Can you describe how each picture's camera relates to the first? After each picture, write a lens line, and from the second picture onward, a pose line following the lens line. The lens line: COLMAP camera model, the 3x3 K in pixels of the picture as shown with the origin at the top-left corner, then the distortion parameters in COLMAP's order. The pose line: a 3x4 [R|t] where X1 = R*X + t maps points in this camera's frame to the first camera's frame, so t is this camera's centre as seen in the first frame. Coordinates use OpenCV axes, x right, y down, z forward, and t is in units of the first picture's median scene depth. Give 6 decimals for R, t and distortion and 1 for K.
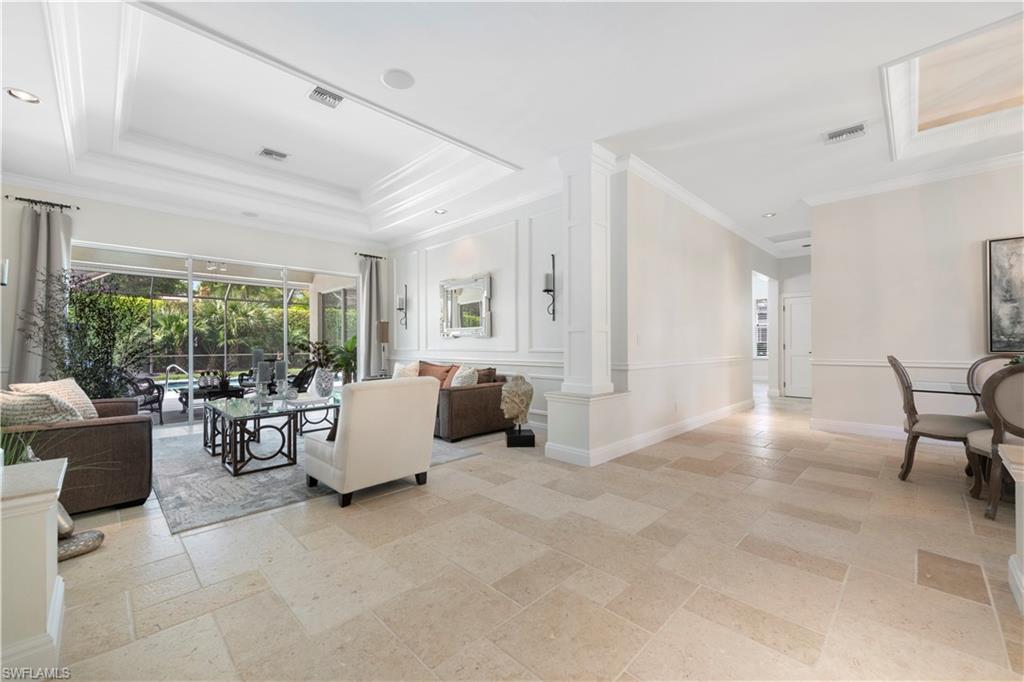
lens RADIAL K [[406.5, 0, 507.1], [0, 406.5, 335.1], [0, 0, 1]] dist [0.012514, -0.000087]
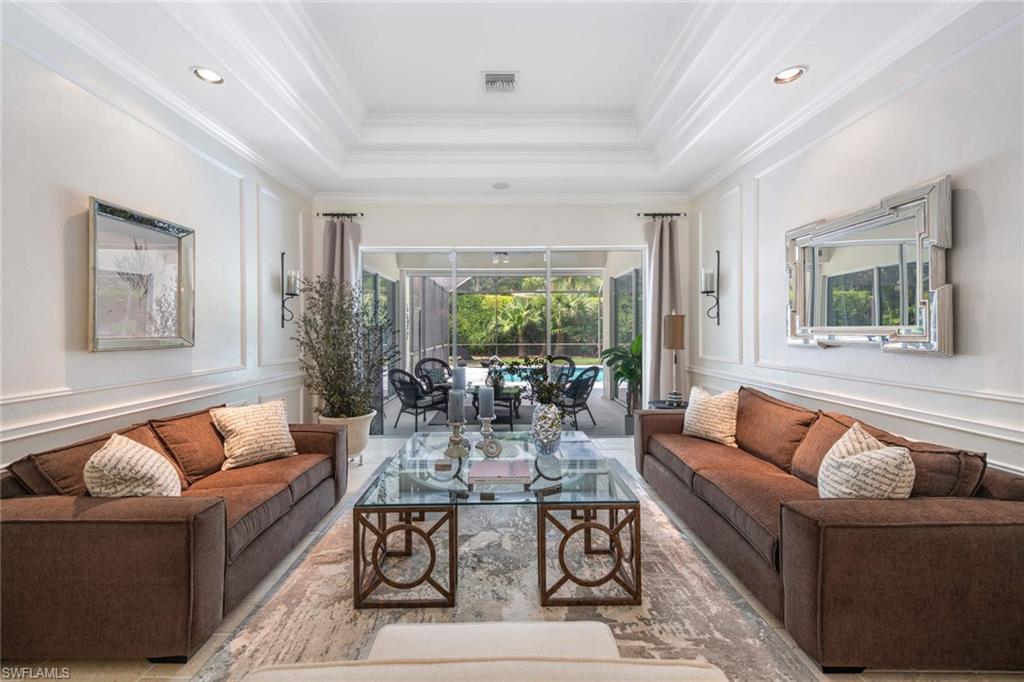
lens RADIAL K [[406.5, 0, 507.1], [0, 406.5, 335.1], [0, 0, 1]] dist [0.012514, -0.000087]
pose [[0.718300, 0.009110, -0.695674, -0.063323], [0.017764, 0.999348, 0.031429, -0.028008], [0.695507, -0.034934, 0.717670, 0.408743]]
